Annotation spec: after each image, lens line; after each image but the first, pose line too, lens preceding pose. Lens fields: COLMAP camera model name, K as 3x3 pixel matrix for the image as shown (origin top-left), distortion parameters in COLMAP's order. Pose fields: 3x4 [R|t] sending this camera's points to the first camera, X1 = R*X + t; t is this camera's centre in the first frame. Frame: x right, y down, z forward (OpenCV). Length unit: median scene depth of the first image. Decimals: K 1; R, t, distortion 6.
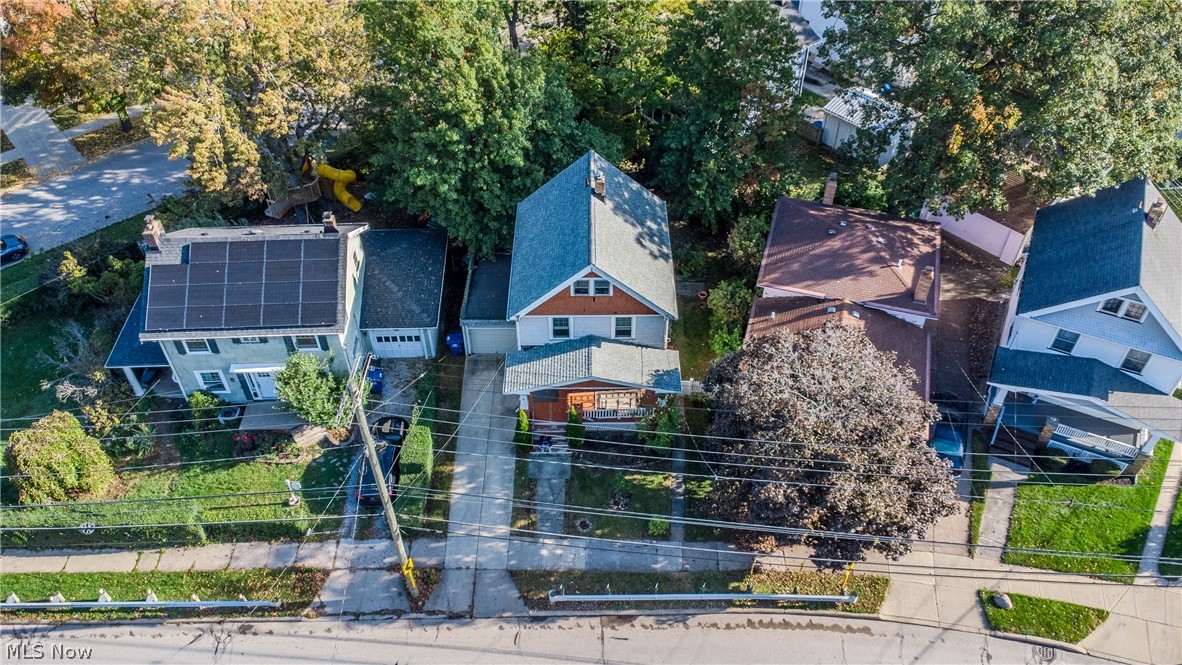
lens RADIAL K [[872.3, 0, 595.6], [0, 872.3, 334.3], [0, 0, 1]] dist [0.005844, 0.000266]
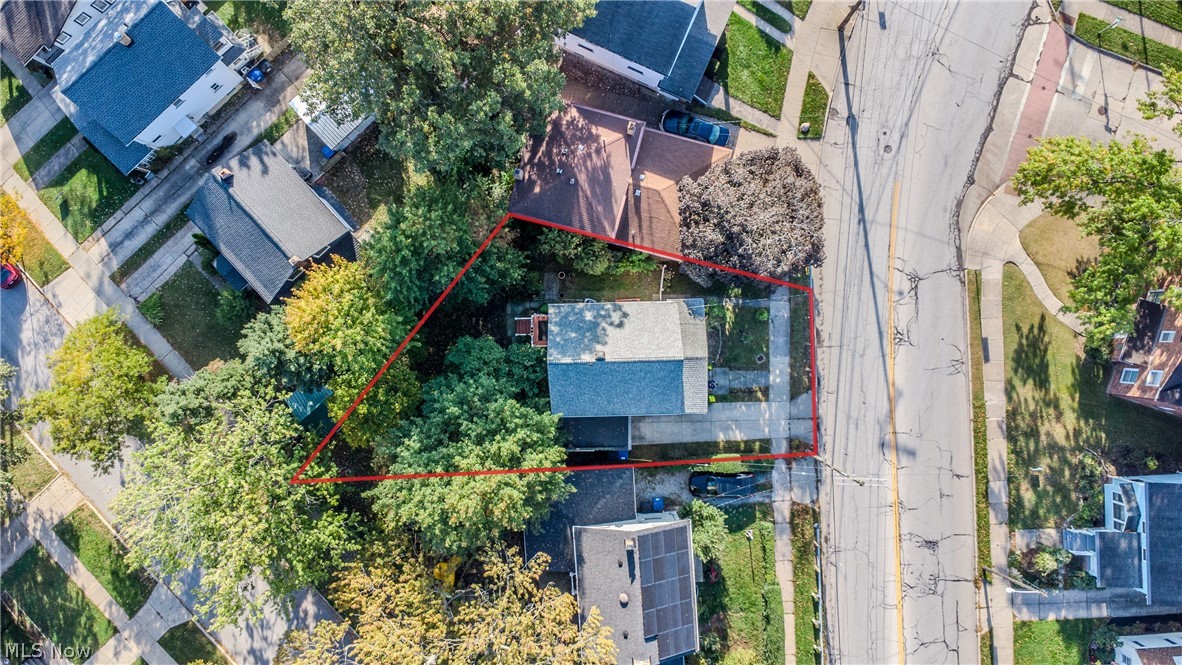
lens RADIAL K [[847.1, 0, 591.0], [0, 847.1, 332.5], [0, 0, 1]] dist [0.008447, -0.005321]
pose [[-0.019066, -0.999801, 0.005928, 0.033289], [0.706628, -0.009281, 0.707524, -1.165936], [-0.707328, 0.017678, 0.706664, 0.068006]]
